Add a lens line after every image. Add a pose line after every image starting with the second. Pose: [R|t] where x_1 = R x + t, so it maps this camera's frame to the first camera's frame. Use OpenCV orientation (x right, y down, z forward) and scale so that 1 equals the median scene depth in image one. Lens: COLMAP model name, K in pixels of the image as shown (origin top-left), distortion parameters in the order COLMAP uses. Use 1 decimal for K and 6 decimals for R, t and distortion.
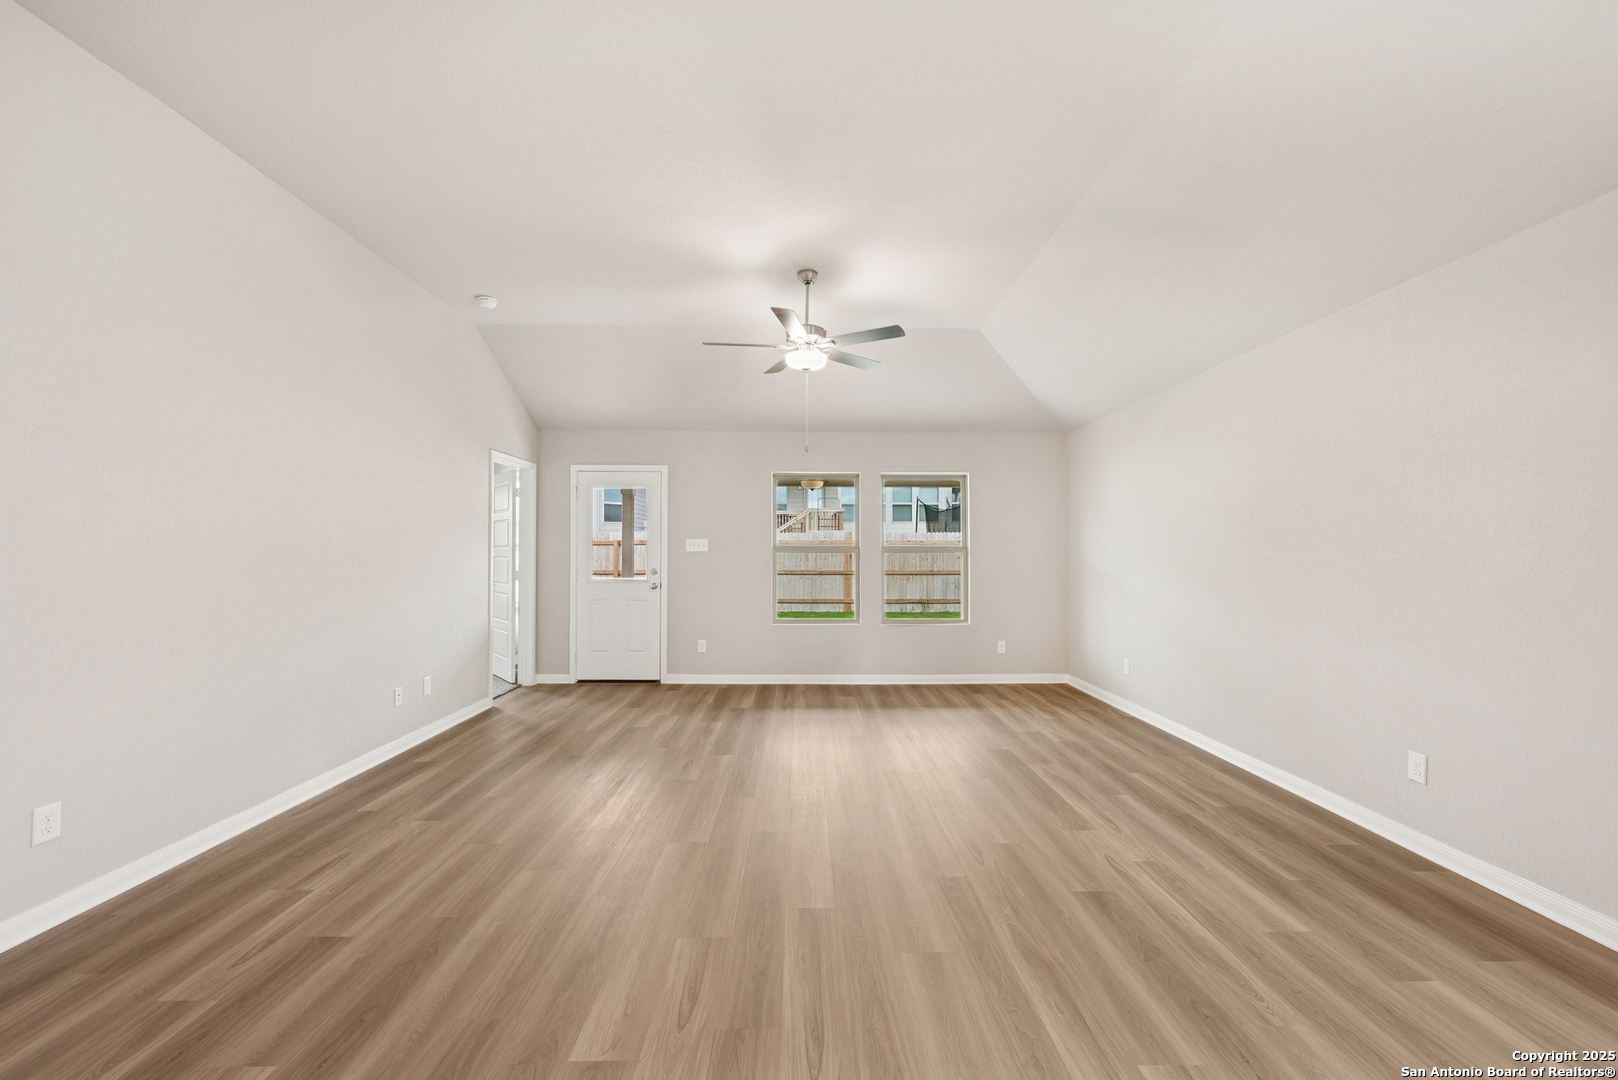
lens RADIAL K [[636.1, 0, 812.6], [0, 636.1, 544.5], [0, 0, 1]] dist [-0.001038, 0.000303]
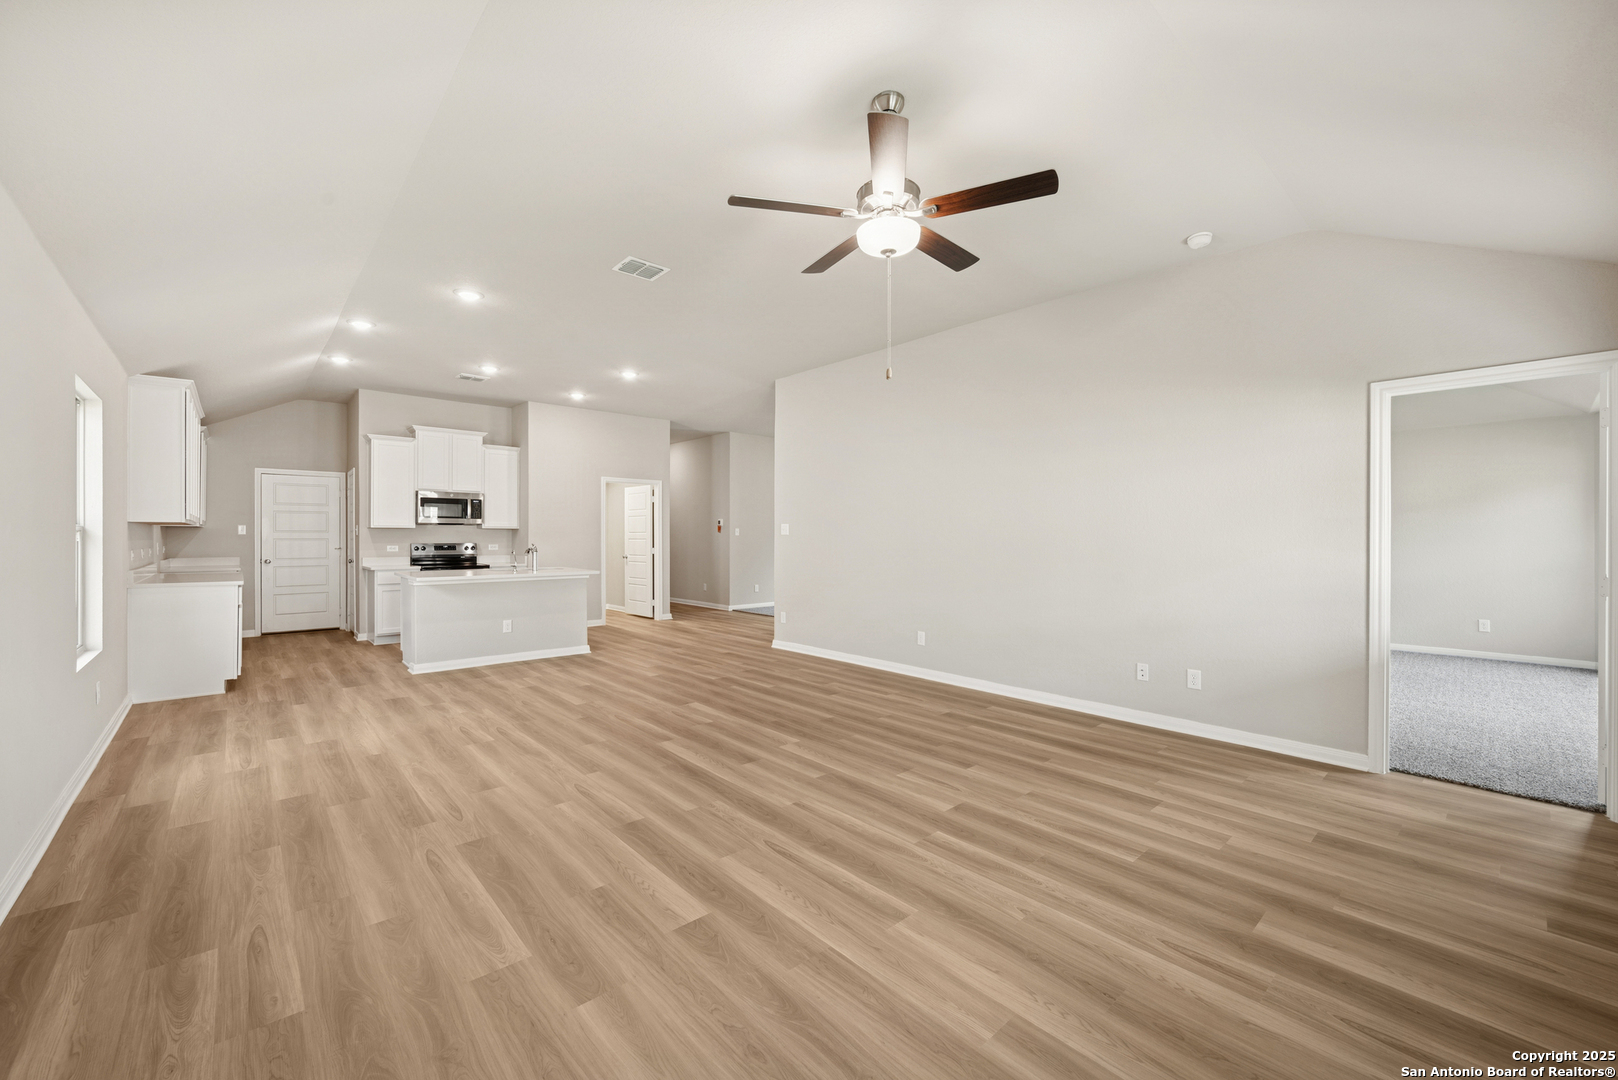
lens RADIAL K [[636.1, 0, 812.6], [0, 636.1, 544.5], [0, 0, 1]] dist [-0.001038, 0.000303]
pose [[-0.752364, 0.005255, -0.658727, 0.321506], [0.006152, 0.999981, 0.000950, 0.013699], [0.658719, -0.003337, -0.752382, 0.980606]]
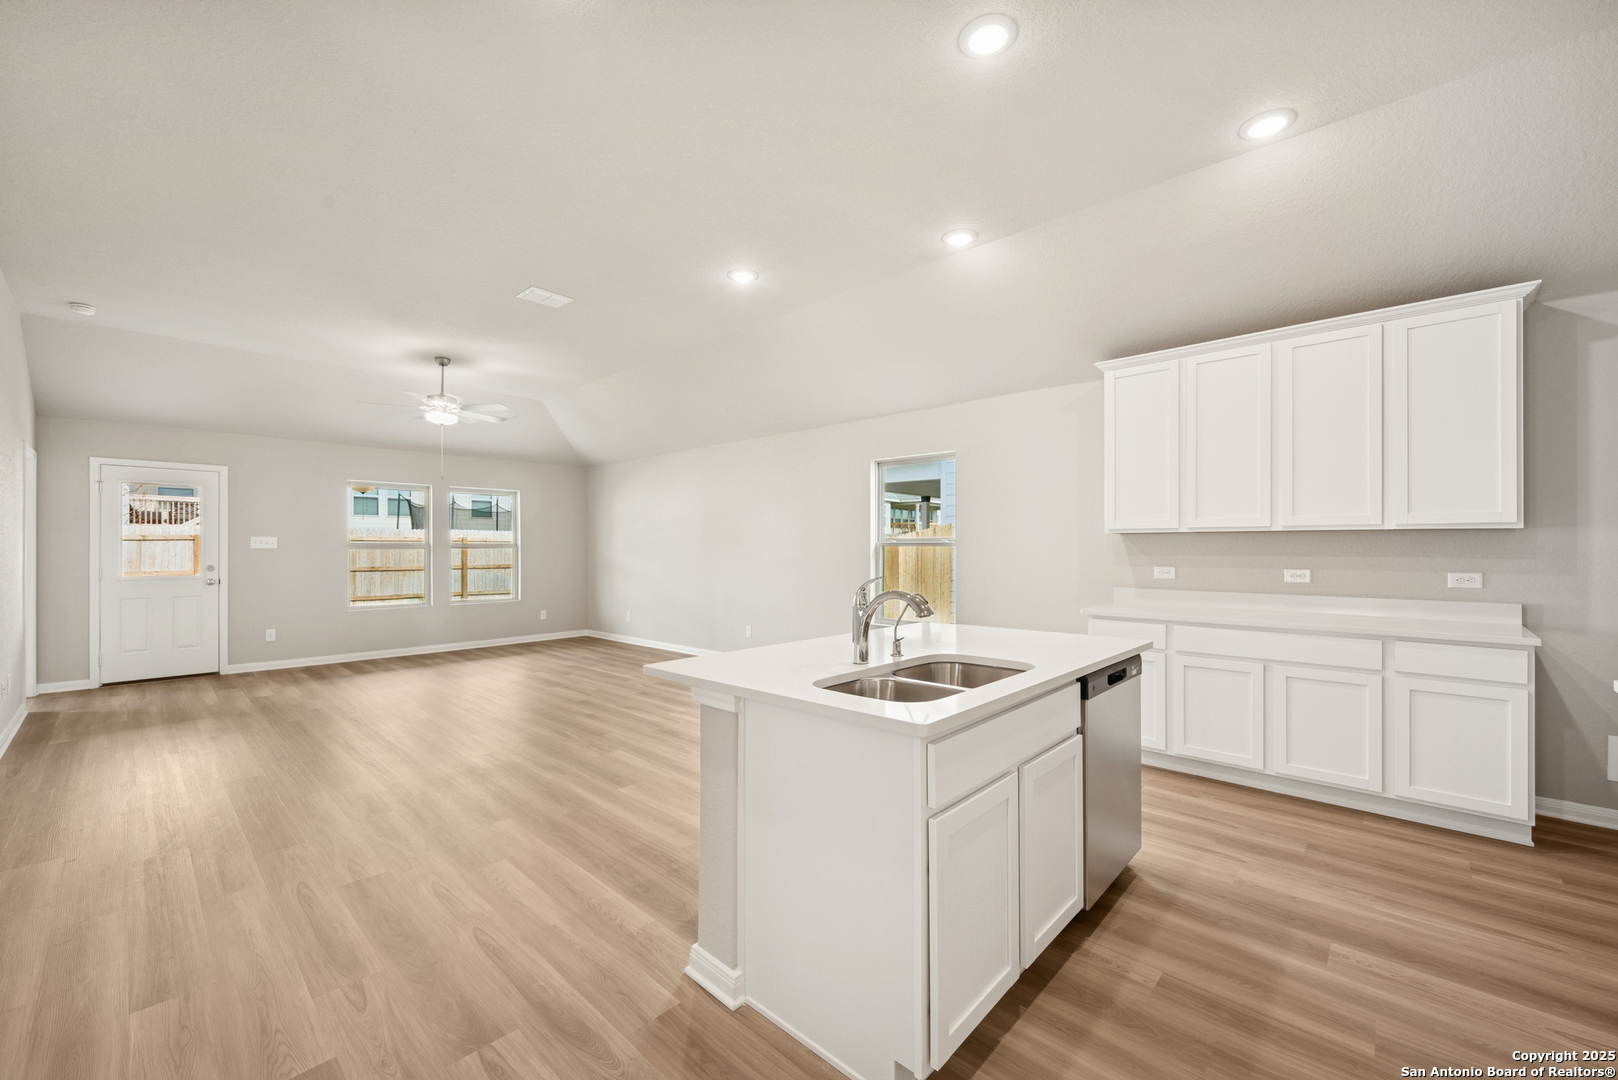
lens RADIAL K [[636.1, 0, 812.6], [0, 636.1, 544.5], [0, 0, 1]] dist [-0.001038, 0.000303]
pose [[0.691863, -0.001191, 0.722028, -0.327894], [-0.003729, 0.999979, 0.005223, -0.004966], [-0.722019, -0.006306, 0.691844, -0.436689]]
